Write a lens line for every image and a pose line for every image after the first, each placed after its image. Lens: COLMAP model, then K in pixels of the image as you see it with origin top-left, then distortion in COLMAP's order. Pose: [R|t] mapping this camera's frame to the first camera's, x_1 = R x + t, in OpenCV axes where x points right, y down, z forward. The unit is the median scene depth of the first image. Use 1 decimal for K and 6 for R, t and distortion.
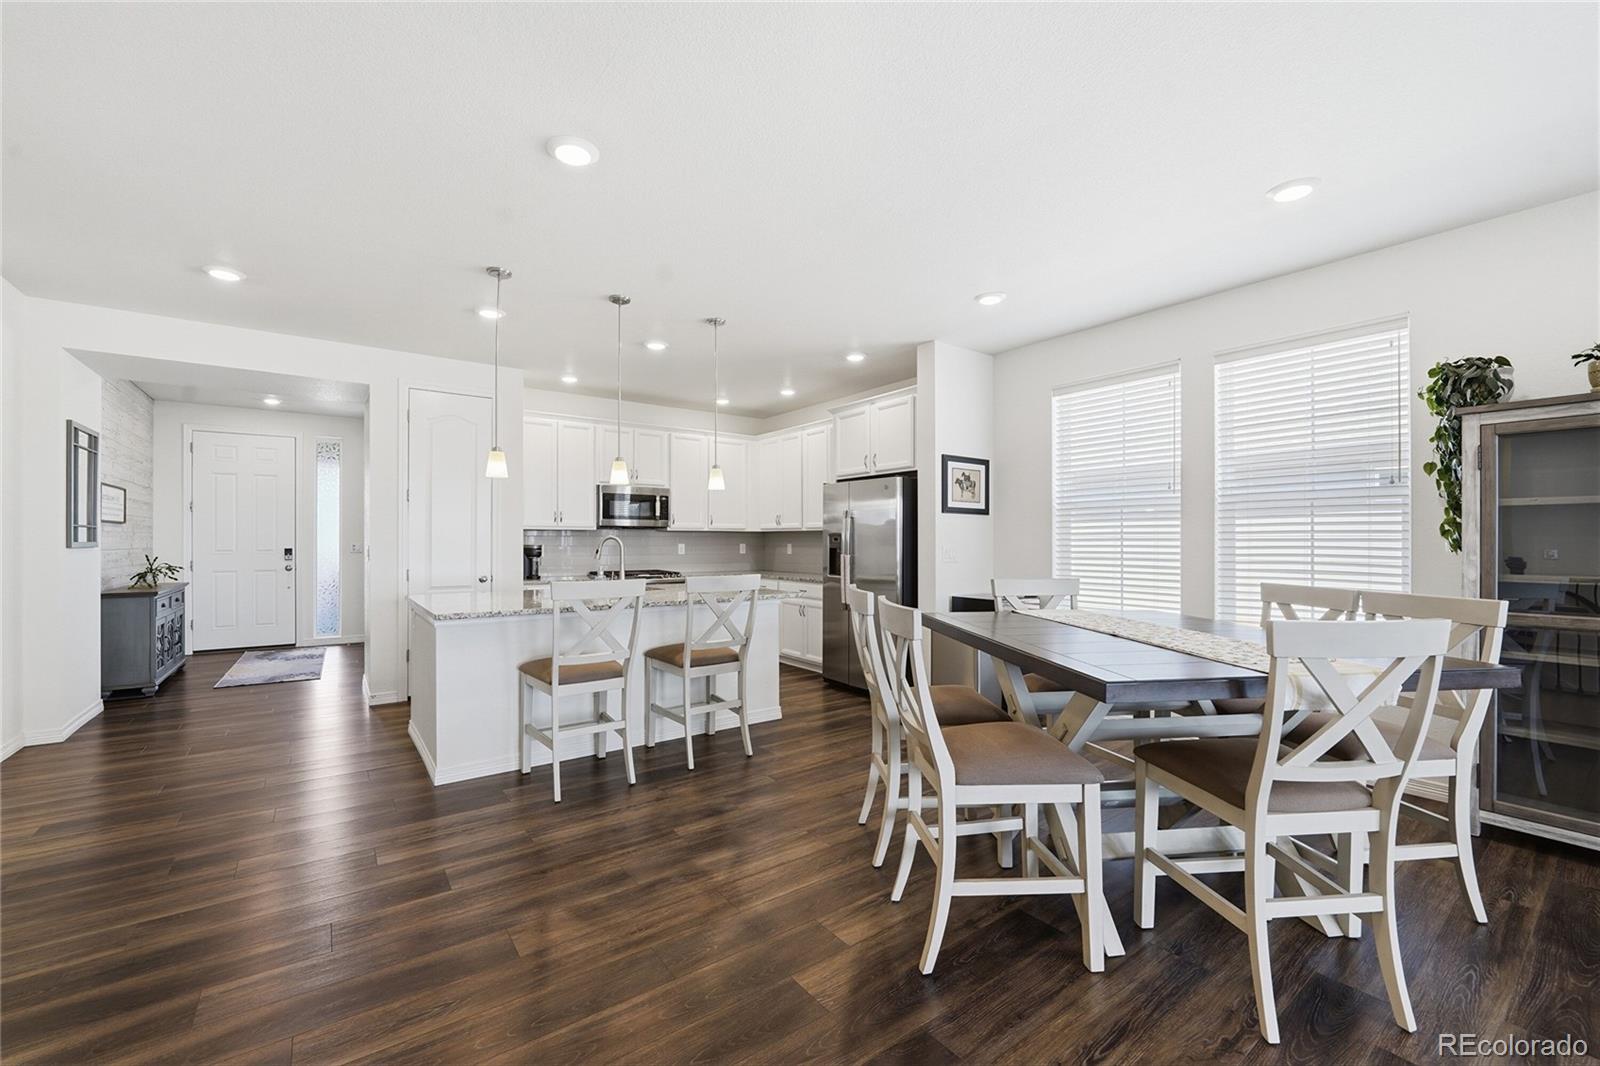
lens RADIAL K [[663.4, 0, 810.7], [0, 663.4, 541.9], [0, 0, 1]] dist [-0.002274, -0.002669]
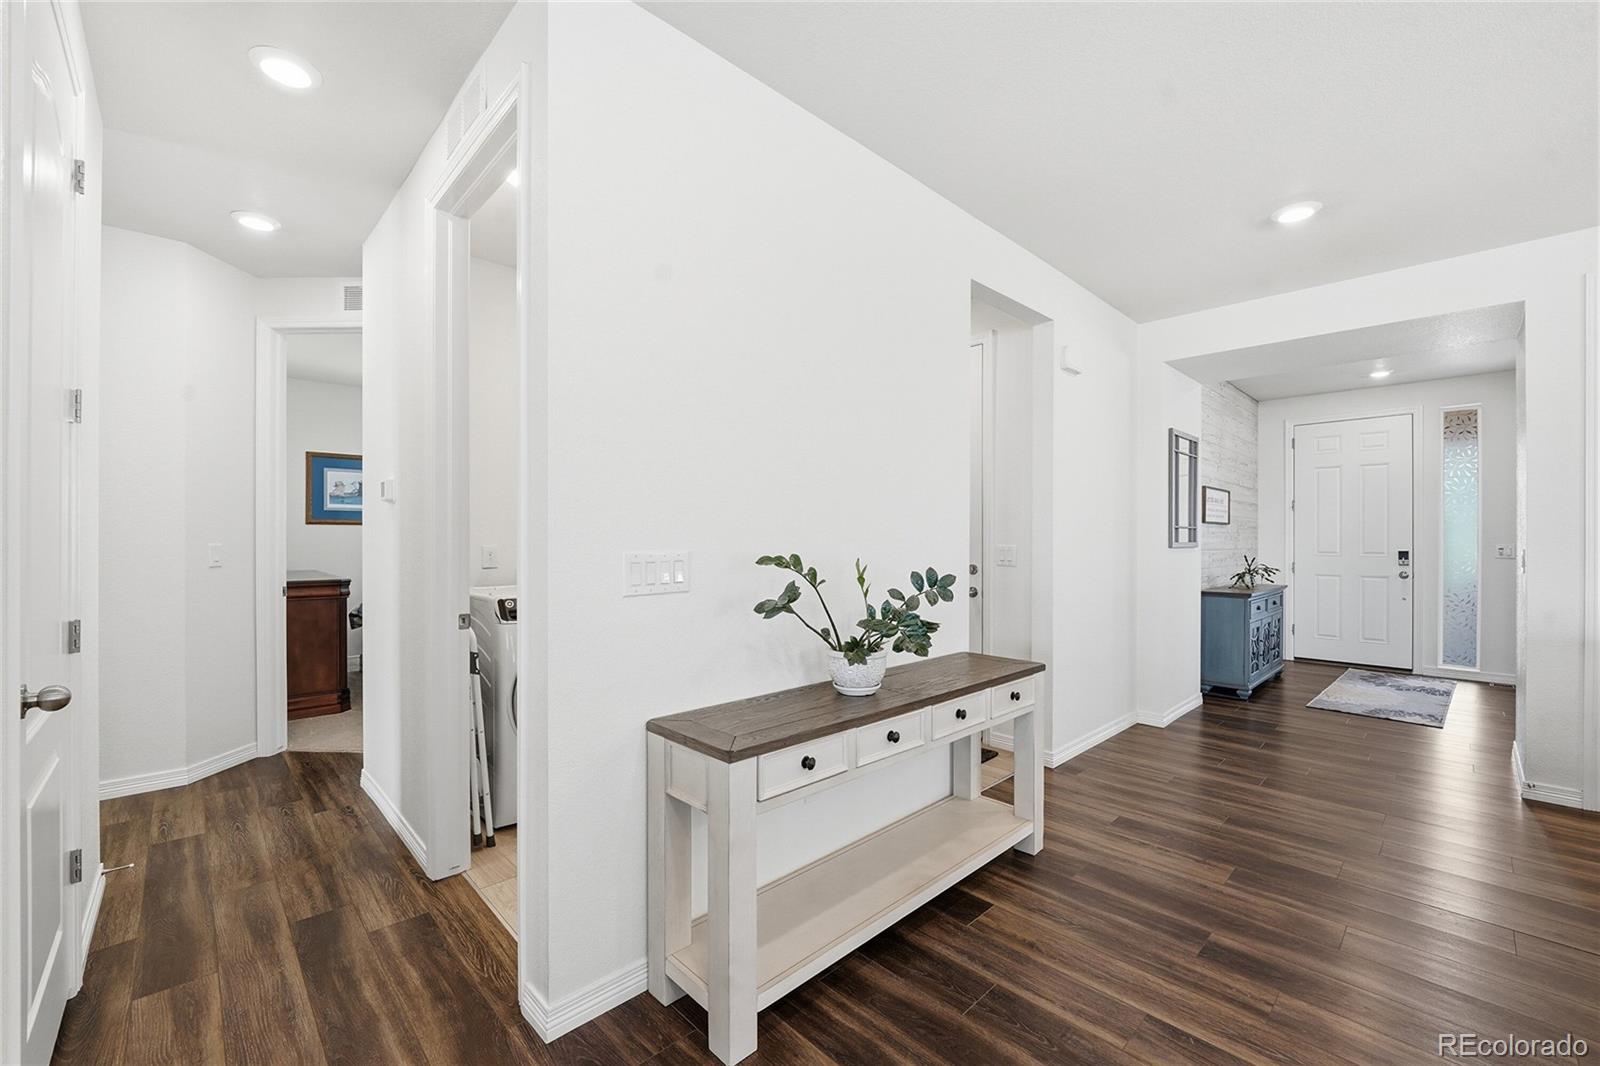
lens RADIAL K [[651.7, 0, 774.1], [0, 651.7, 537.1], [0, 0, 1]] dist [-0.007816, -0.001091]
pose [[0.115508, -0.003410, -0.993301, -0.118313], [-0.004007, 0.999984, -0.003899, -0.001144], [0.993298, 0.004430, 0.115493, 0.185529]]
